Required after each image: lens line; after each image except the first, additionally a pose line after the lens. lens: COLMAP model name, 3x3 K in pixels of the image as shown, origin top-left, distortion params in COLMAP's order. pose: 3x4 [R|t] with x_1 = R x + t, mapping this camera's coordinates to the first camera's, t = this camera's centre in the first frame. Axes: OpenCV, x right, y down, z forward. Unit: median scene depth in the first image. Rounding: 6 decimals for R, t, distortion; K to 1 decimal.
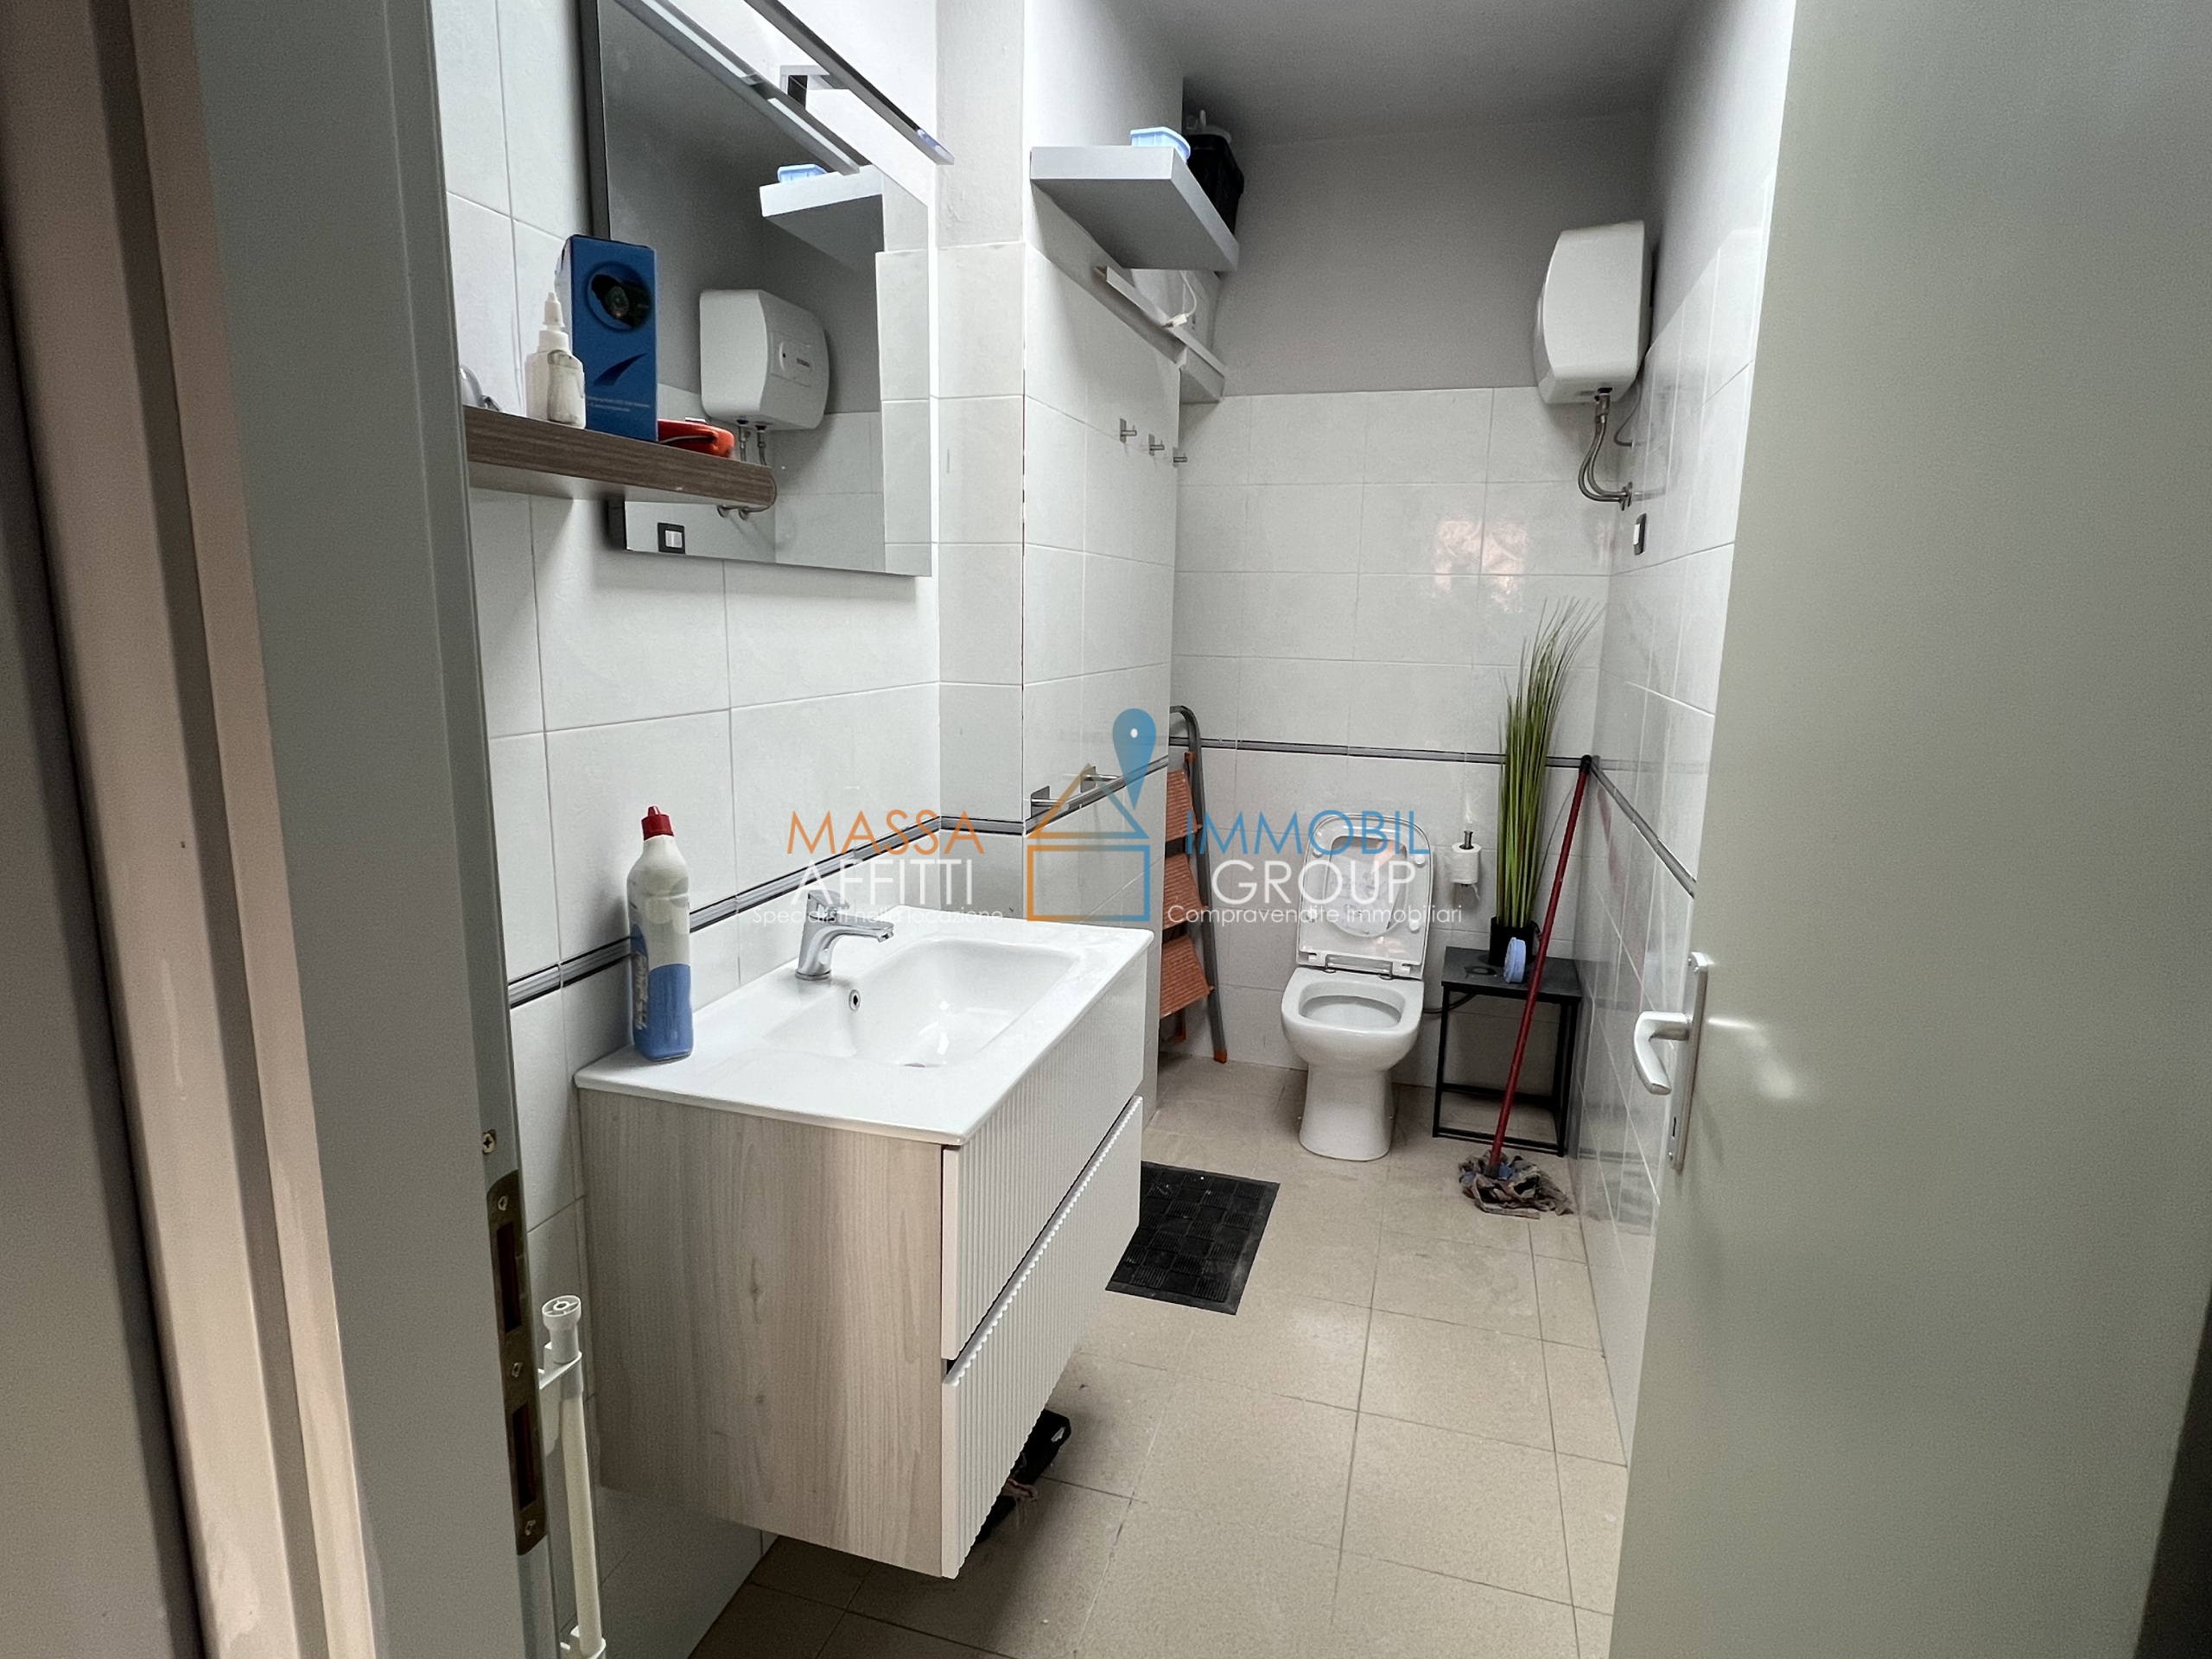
lens RADIAL K [[1173.4, 0, 1091.9], [0, 1173.4, 825.7], [0, 0, 1]] dist [-0.000042, 0.000375]
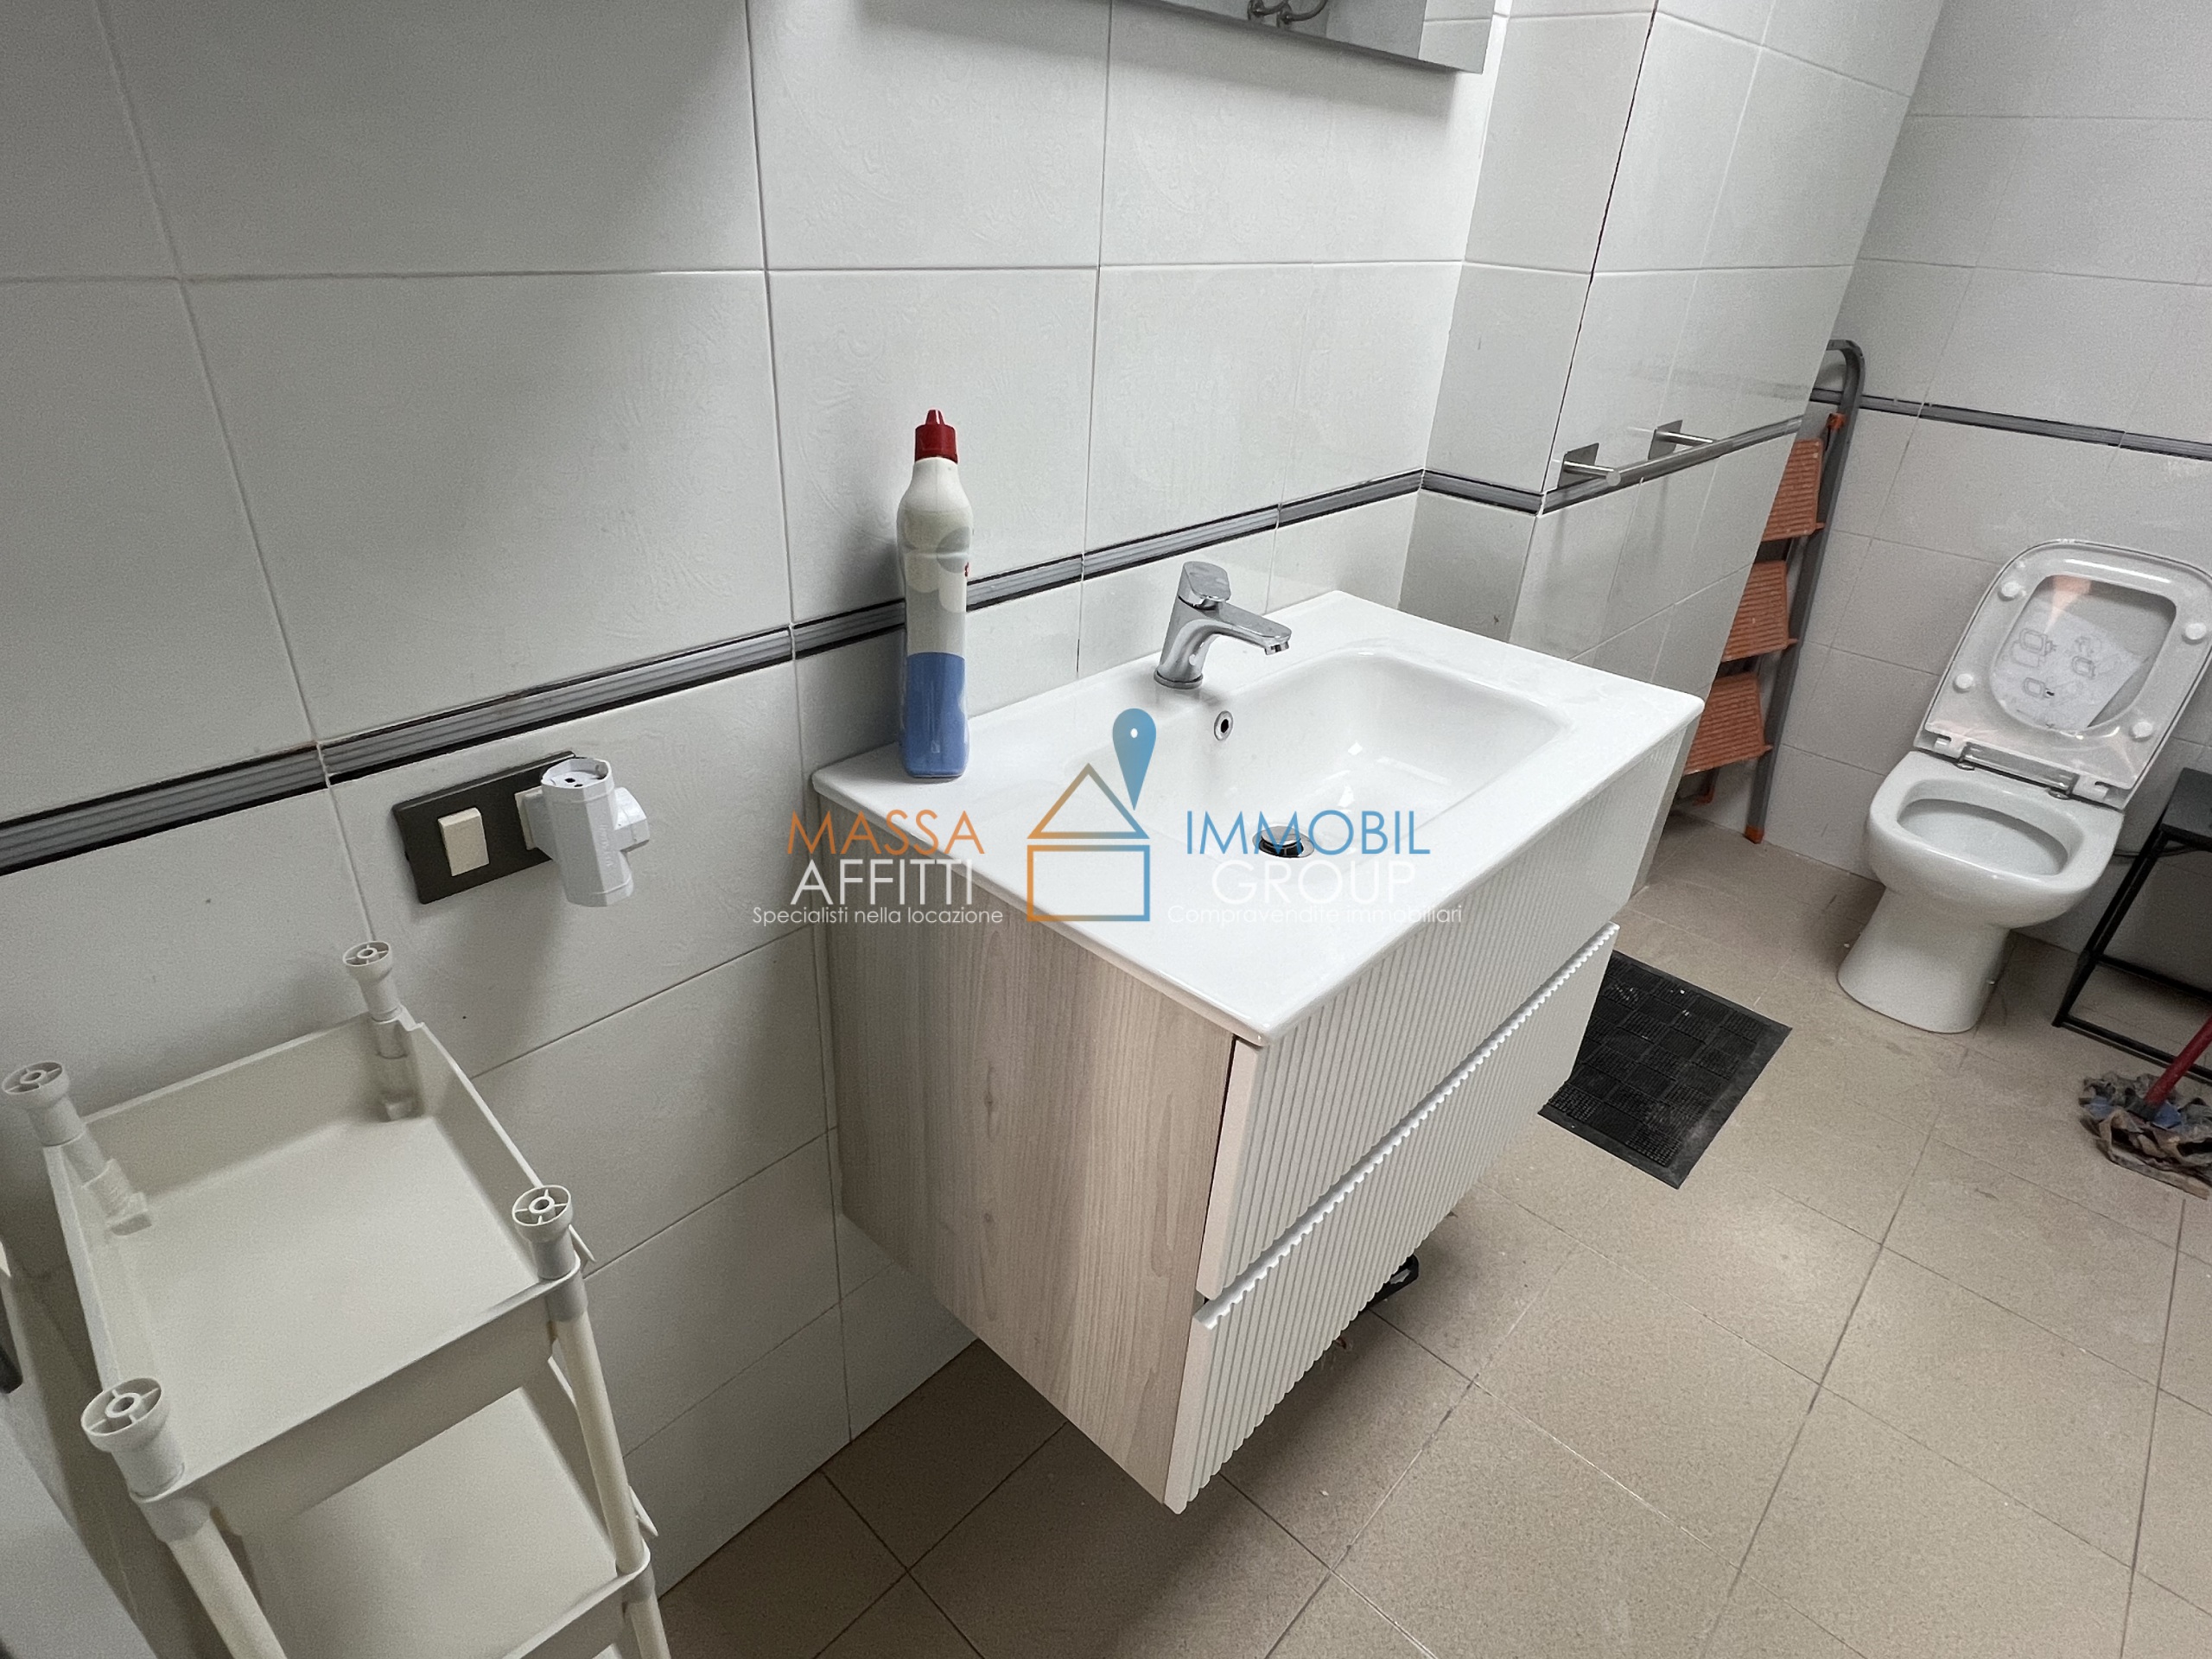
lens RADIAL K [[1173.4, 0, 1091.9], [0, 1173.4, 825.7], [0, 0, 1]] dist [-0.000042, 0.000375]
pose [[0.897622, 0.241420, -0.368770, 0.003419], [-0.118183, 0.937847, 0.326306, -0.012555], [0.424627, -0.249317, 0.870364, 0.217492]]
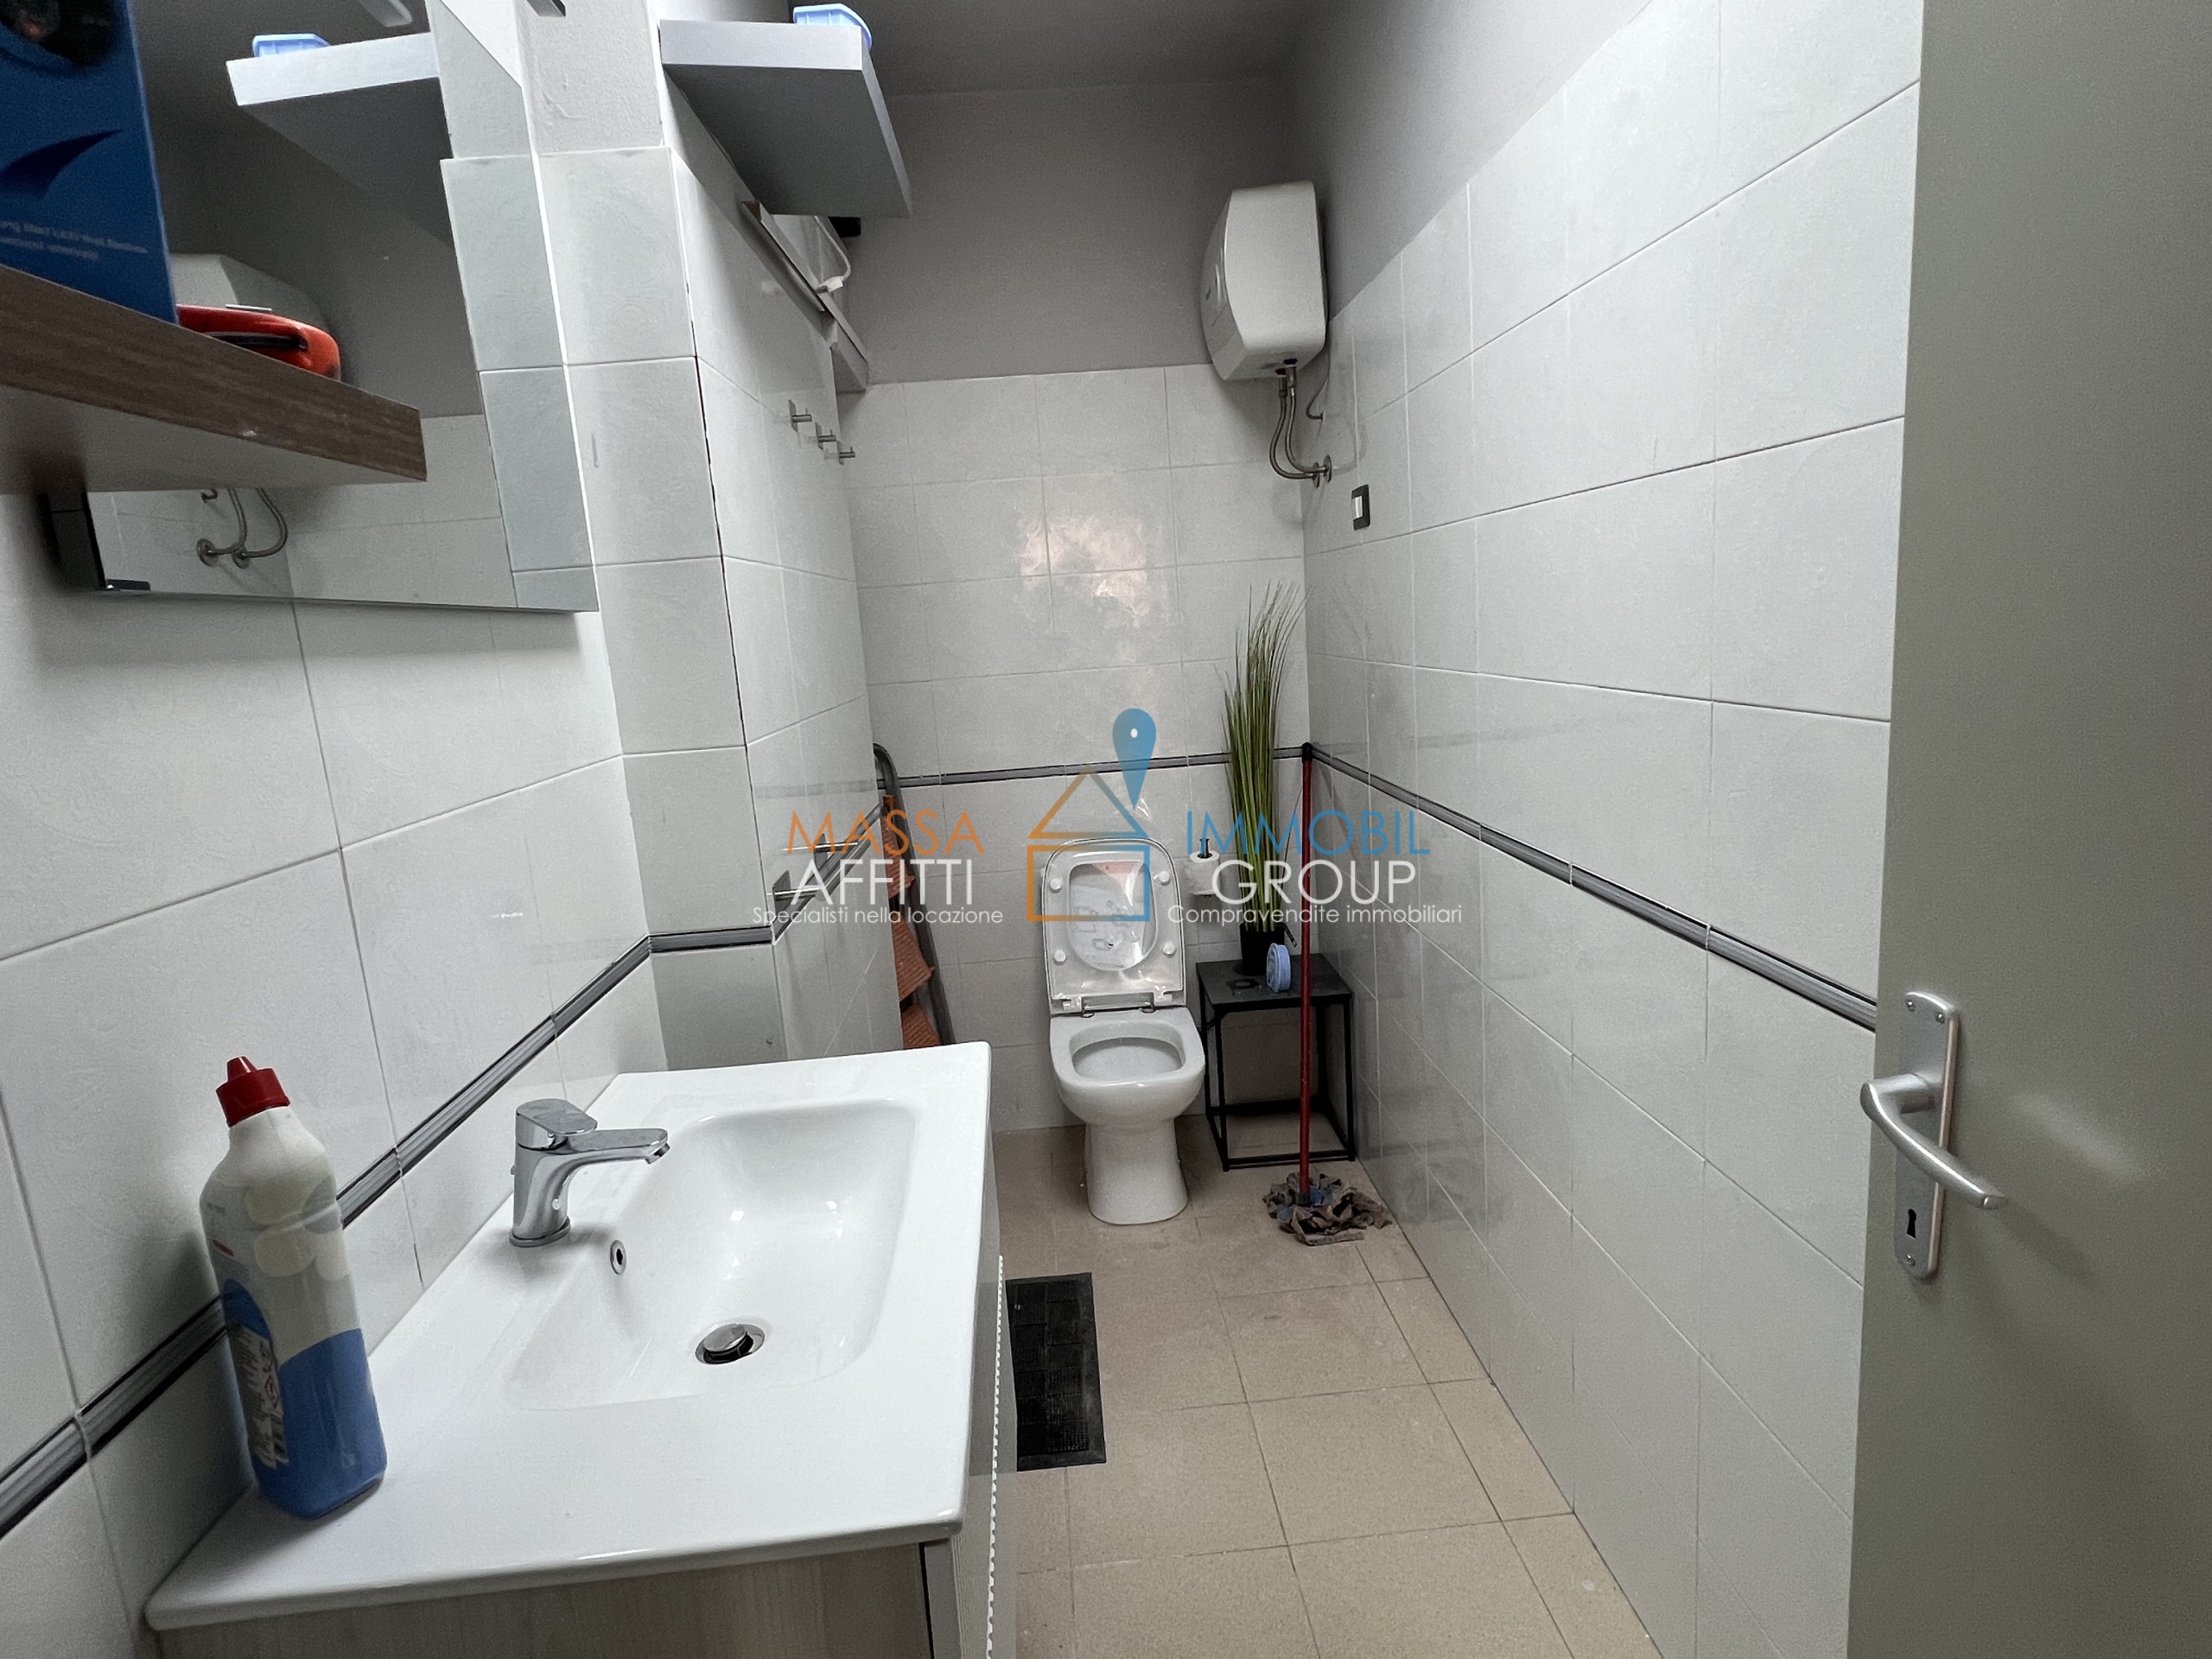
lens RADIAL K [[1173.4, 0, 1091.9], [0, 1173.4, 825.7], [0, 0, 1]] dist [-0.000042, 0.000375]
pose [[0.933402, -0.146354, 0.327631, -0.090464], [0.151911, 0.988356, 0.008717, -0.036237], [-0.325092, 0.041634, 0.944766, 0.192200]]
